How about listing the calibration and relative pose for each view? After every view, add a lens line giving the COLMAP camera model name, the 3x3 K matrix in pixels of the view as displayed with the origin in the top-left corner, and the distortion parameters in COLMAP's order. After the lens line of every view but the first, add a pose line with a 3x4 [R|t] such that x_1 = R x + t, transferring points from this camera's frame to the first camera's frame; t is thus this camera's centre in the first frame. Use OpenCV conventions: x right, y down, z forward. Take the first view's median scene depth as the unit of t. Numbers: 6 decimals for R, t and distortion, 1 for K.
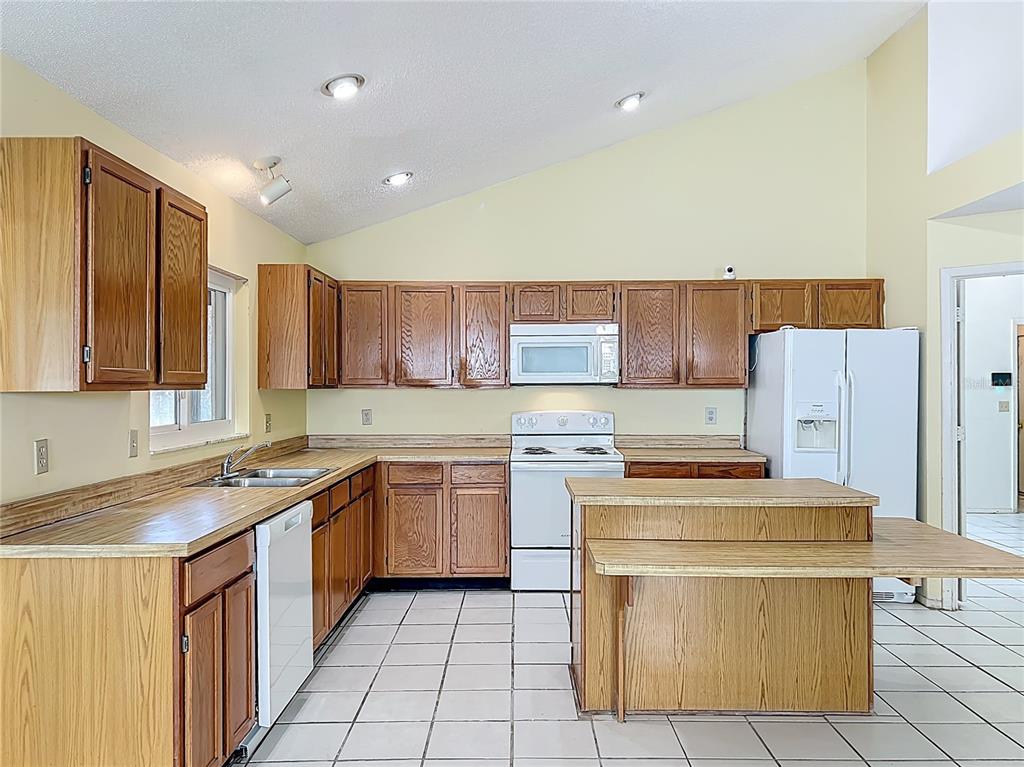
lens RADIAL K [[755.1, 0, 512.0], [0, 755.1, 383.5], [0, 0, 1]] dist [0.026989, -0.001396]
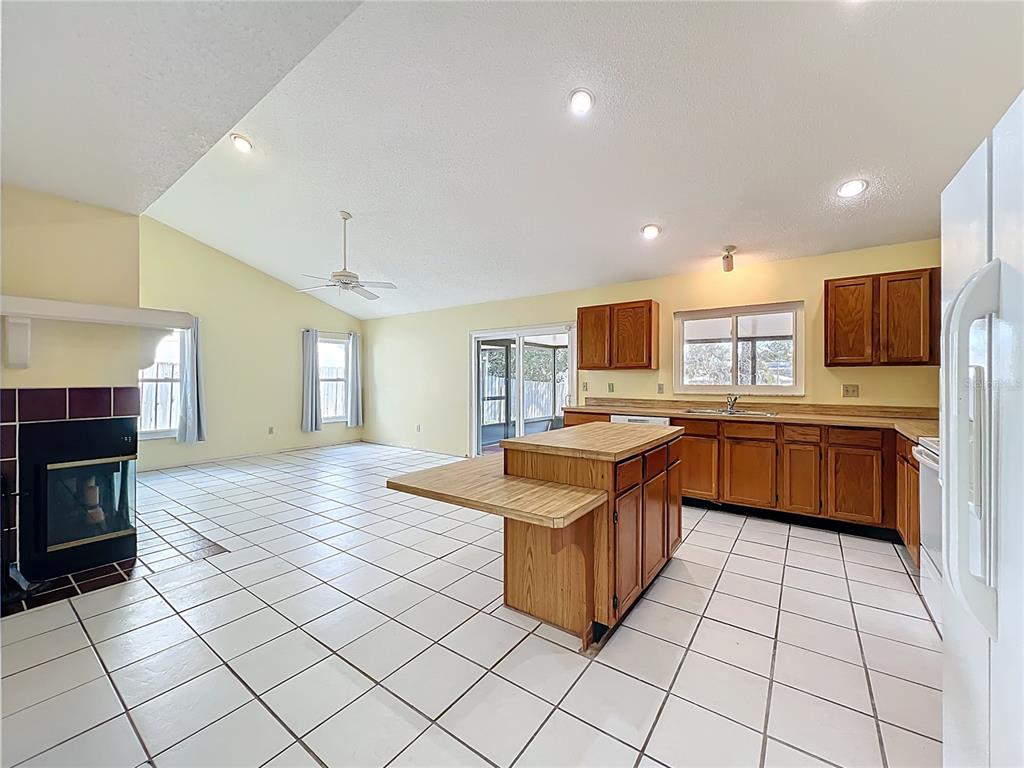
lens RADIAL K [[410.1, 0, 511.6], [0, 410.1, 381.9], [0, 0, 1]] dist [-0.006461, 0.000152]
pose [[-0.571421, 0.005573, -0.820638, 0.614268], [0.002344, 0.999984, 0.005159, 0.026960], [0.820654, 0.001025, -0.571425, 0.833580]]
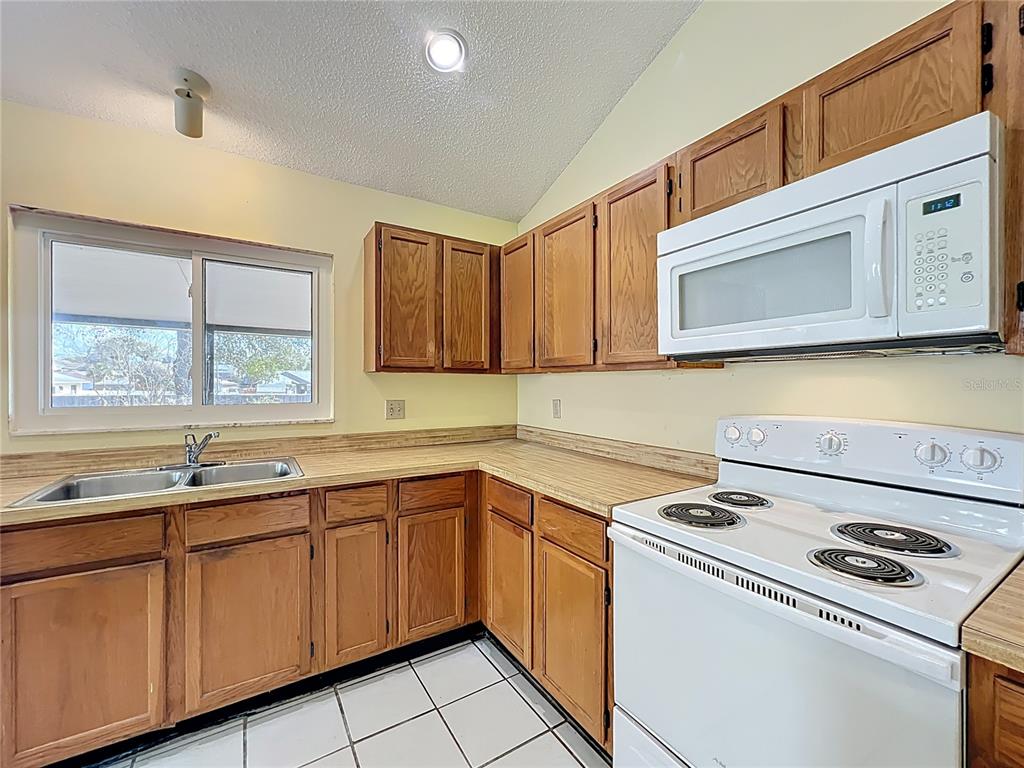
lens RADIAL K [[418.6, 0, 506.2], [0, 418.6, 384.1], [0, 0, 1]] dist [0.000762, -0.000108]
pose [[0.544149, 0.002937, -0.838984, 0.170081], [0.000014, 0.999994, 0.003510, 0.017219], [0.838989, -0.001921, 0.544145, 0.759371]]
